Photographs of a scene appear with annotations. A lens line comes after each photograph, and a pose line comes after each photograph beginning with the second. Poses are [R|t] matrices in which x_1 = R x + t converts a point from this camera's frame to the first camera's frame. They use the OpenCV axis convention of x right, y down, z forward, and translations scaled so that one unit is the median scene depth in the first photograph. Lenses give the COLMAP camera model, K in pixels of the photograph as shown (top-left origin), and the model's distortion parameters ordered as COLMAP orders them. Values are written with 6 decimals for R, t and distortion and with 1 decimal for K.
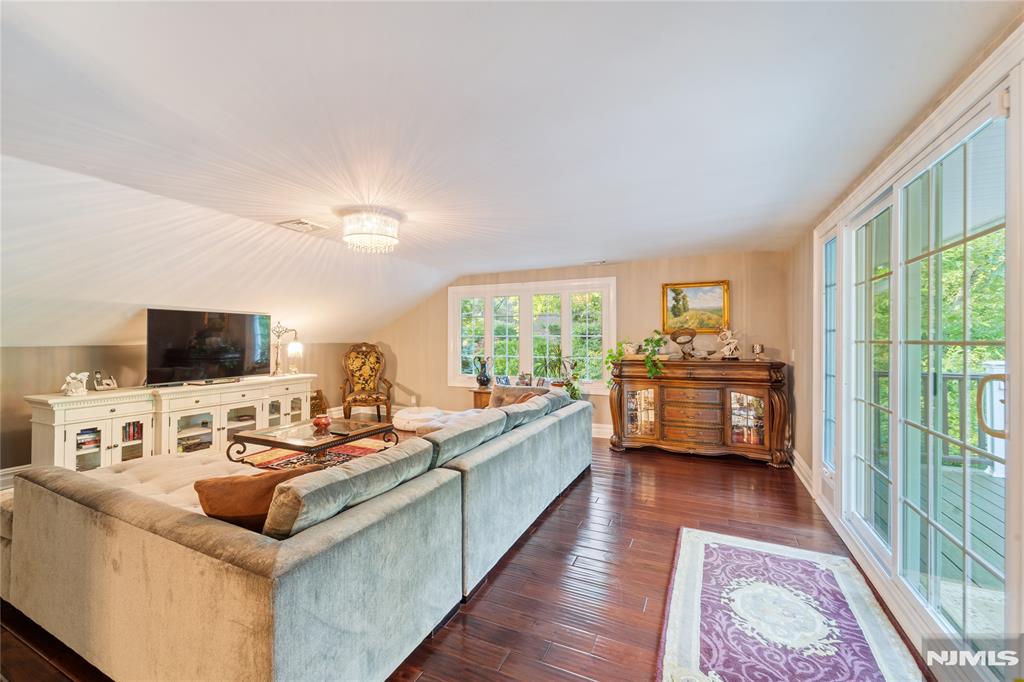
lens RADIAL K [[422.8, 0, 506.4], [0, 422.8, 335.5], [0, 0, 1]] dist [-0.001493, -0.000286]
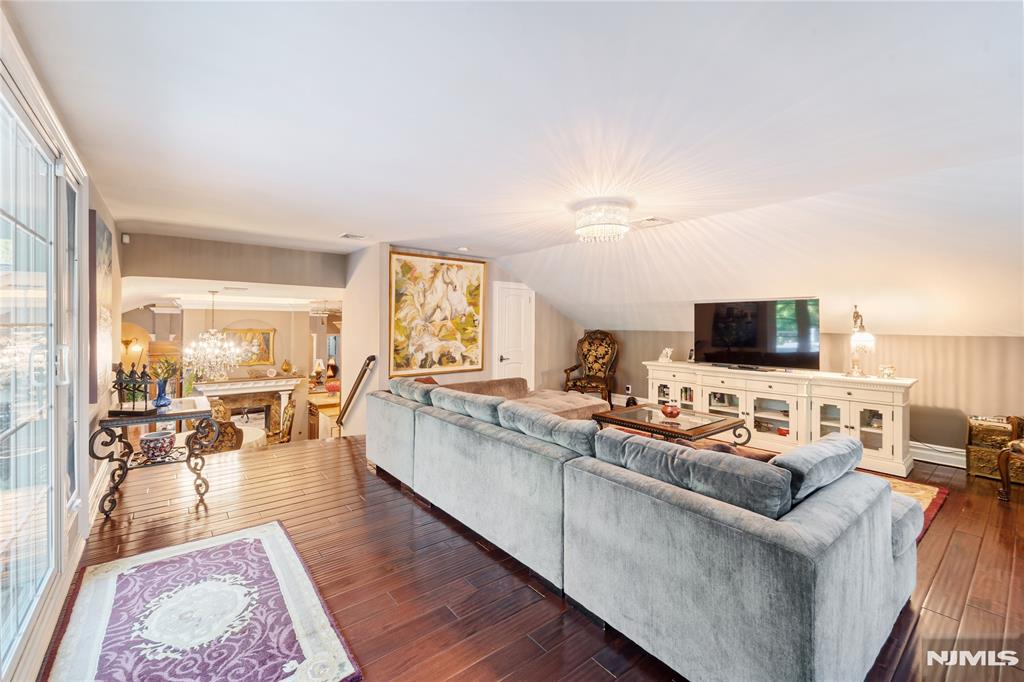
lens RADIAL K [[422.8, 0, 507.4], [0, 422.8, 333.8], [0, 0, 1]] dist [-0.001493, -0.000286]
pose [[-0.437330, 0.015297, -0.899171, 0.966659], [0.003070, 0.999875, 0.015517, 0.007003], [0.899296, 0.004026, -0.437322, 1.667658]]
